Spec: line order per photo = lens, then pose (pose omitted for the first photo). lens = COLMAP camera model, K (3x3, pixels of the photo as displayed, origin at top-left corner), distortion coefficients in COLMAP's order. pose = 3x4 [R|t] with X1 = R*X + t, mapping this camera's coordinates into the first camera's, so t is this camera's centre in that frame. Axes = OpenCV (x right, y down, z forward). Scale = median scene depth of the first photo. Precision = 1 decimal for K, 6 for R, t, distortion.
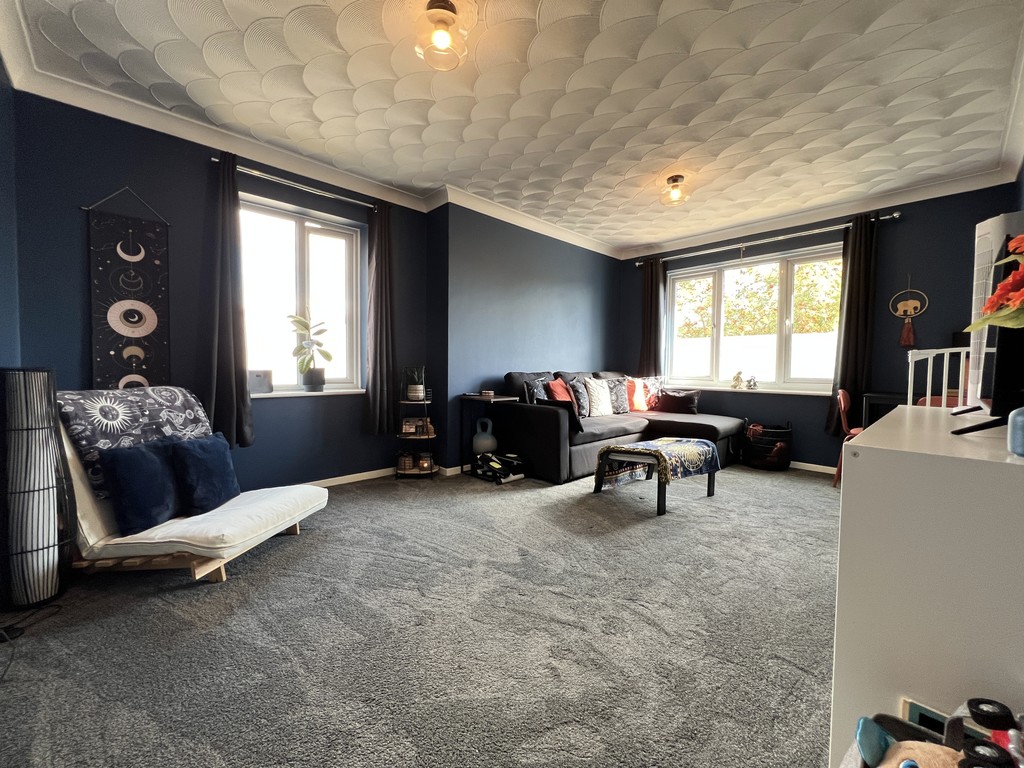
lens RADIAL K [[405.5, 0, 512.0], [0, 405.5, 384.0], [0, 0, 1]] dist [-0.000855, -0.000116]
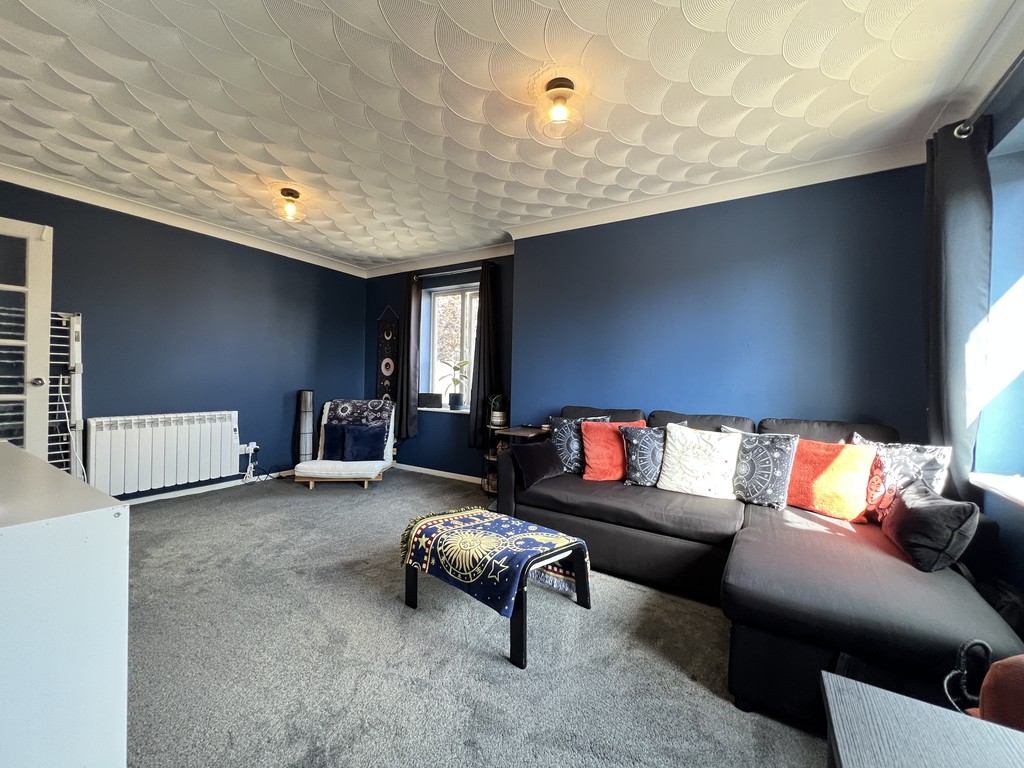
lens RADIAL K [[415.5, 0, 512.0], [0, 415.5, 384.0], [0, 0, 1]] dist [-0.001173, -0.000058]
pose [[0.253722, 0.007357, -0.967249, 1.106828], [-0.065629, 0.997798, -0.009626, -0.081861], [0.965048, 0.065922, 0.253646, 0.931477]]
